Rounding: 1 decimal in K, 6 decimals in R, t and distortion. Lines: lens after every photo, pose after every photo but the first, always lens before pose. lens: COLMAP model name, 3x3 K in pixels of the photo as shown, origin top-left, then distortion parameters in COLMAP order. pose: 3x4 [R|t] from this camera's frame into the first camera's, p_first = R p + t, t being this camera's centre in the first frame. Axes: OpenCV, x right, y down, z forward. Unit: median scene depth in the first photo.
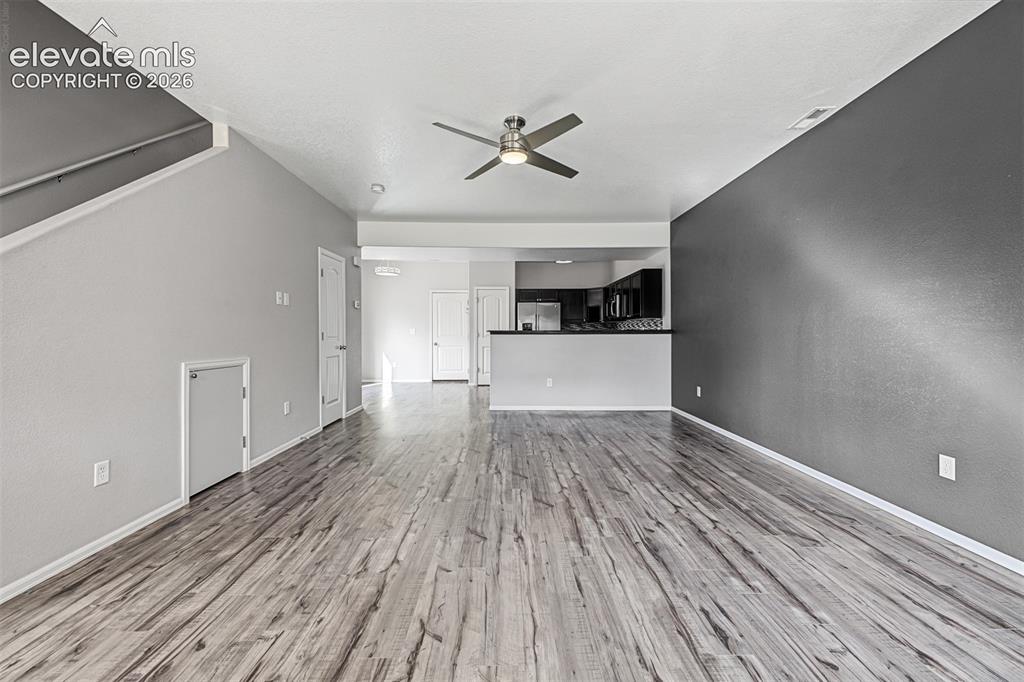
lens RADIAL K [[404.6, 0, 513.0], [0, 404.6, 337.7], [0, 0, 1]] dist [0.022553, -0.009379]
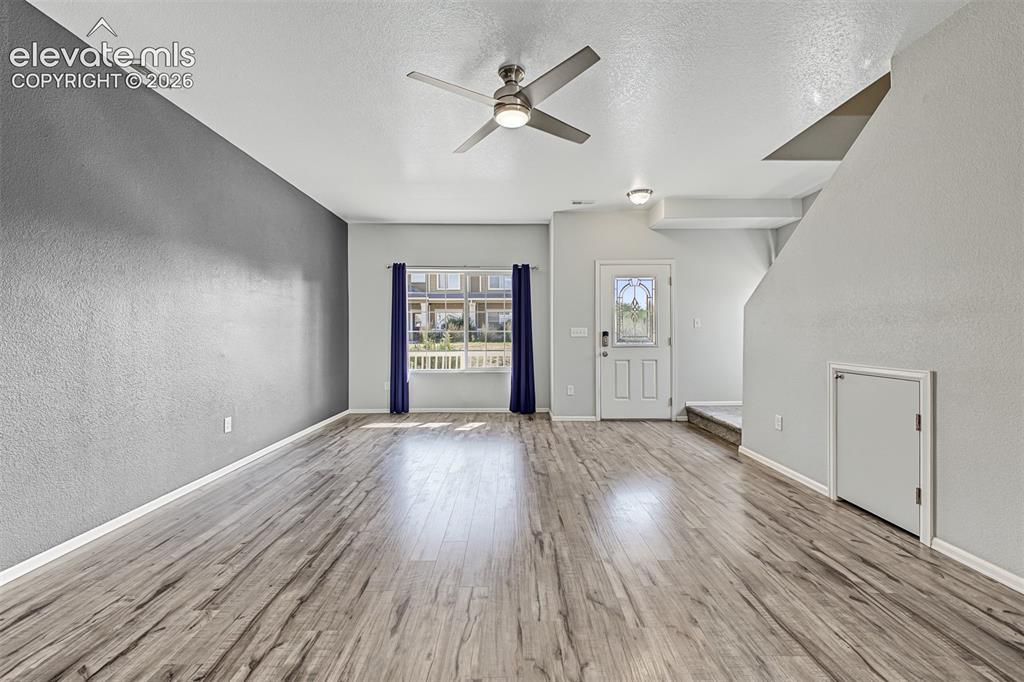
lens RADIAL K [[404.6, 0, 513.0], [0, 404.6, 337.7], [0, 0, 1]] dist [0.022553, -0.009379]
pose [[-0.999969, 0.005616, 0.005530, -0.001730], [0.005734, 0.999750, 0.021592, -0.025252], [-0.005408, 0.021623, -0.999752, 1.984505]]
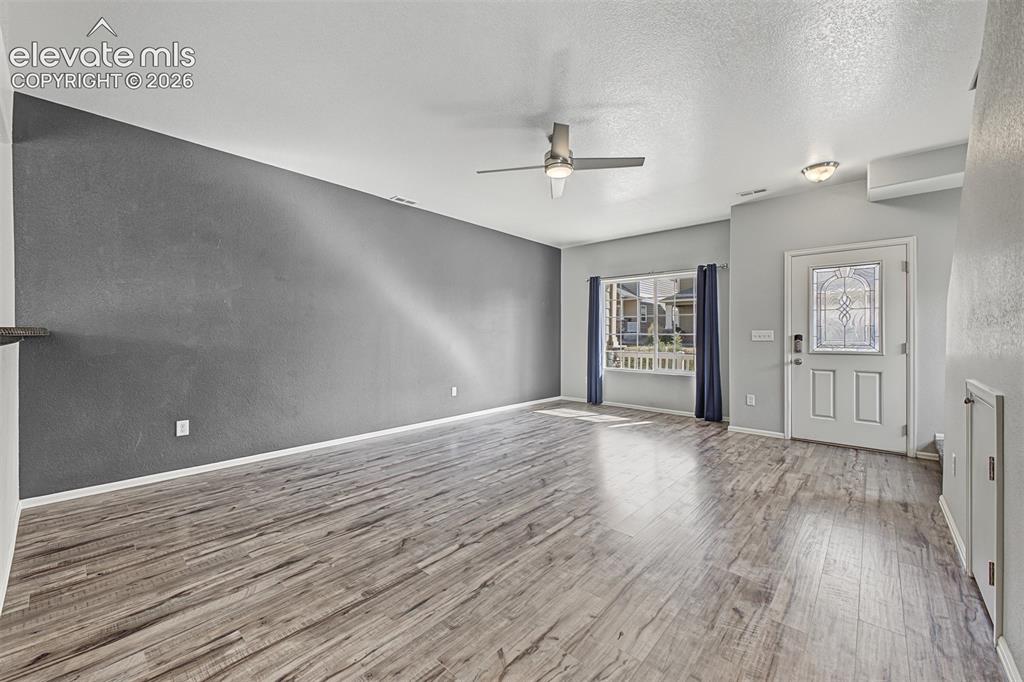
lens RADIAL K [[404.6, 0, 513.0], [0, 404.6, 337.7], [0, 0, 1]] dist [0.022553, -0.009379]
pose [[-0.736291, -0.001928, 0.676662, -0.681759], [0.008160, 0.999898, 0.011728, -0.027549], [-0.676616, 0.014157, -0.736200, 2.032921]]
